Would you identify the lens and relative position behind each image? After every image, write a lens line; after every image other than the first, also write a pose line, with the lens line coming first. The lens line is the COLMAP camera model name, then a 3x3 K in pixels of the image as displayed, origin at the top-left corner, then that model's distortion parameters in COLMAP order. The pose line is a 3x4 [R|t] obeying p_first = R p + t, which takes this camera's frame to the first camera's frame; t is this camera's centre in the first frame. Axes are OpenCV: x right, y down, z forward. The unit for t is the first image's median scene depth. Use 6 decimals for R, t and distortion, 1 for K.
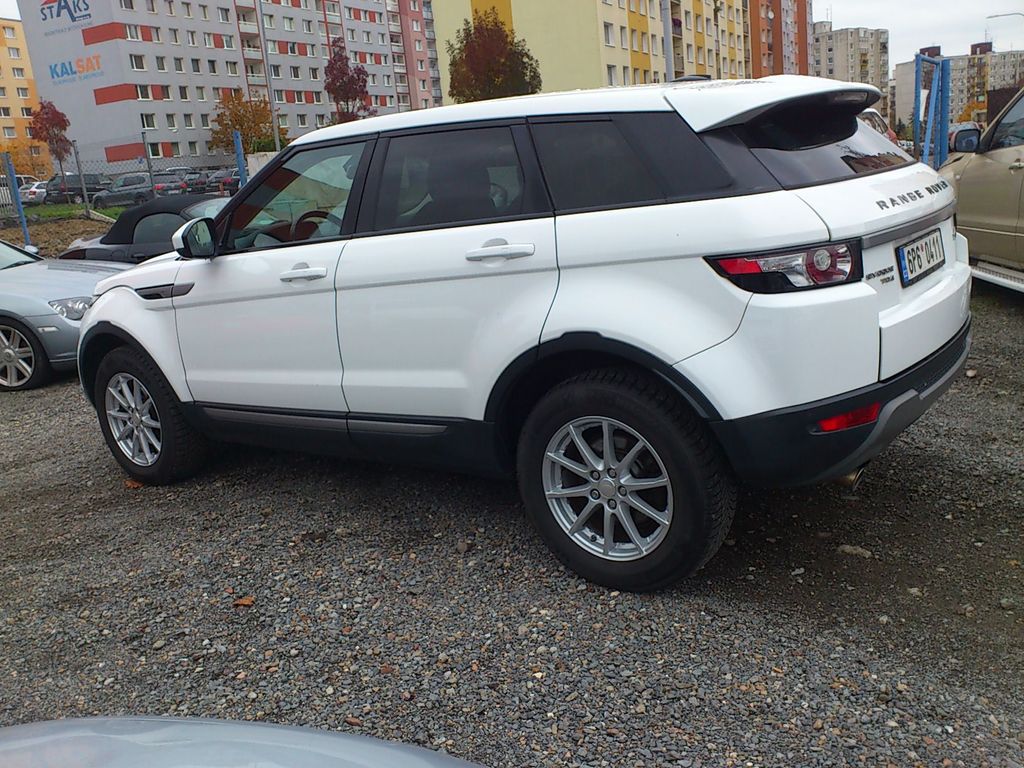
lens RADIAL K [[913.2, 0, 512.0], [0, 913.2, 384.0], [0, 0, 1]] dist [0.019387, -0.008211]
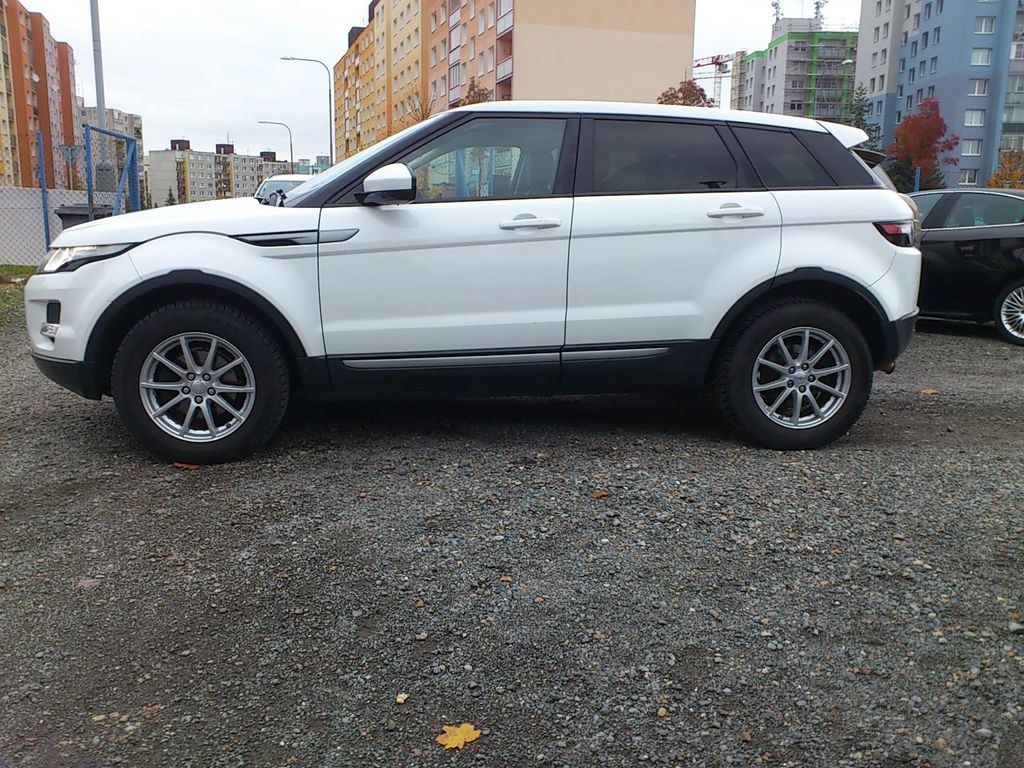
lens RADIAL K [[920.4, 0, 516.9], [0, 920.4, 377.5], [0, 0, 1]] dist [0.005385, -0.014393]
pose [[0.714566, -0.014949, 0.699408, -1.192711], [0.080818, 0.994842, -0.061306, 0.158712], [-0.694884, 0.100332, 0.712088, 0.251599]]
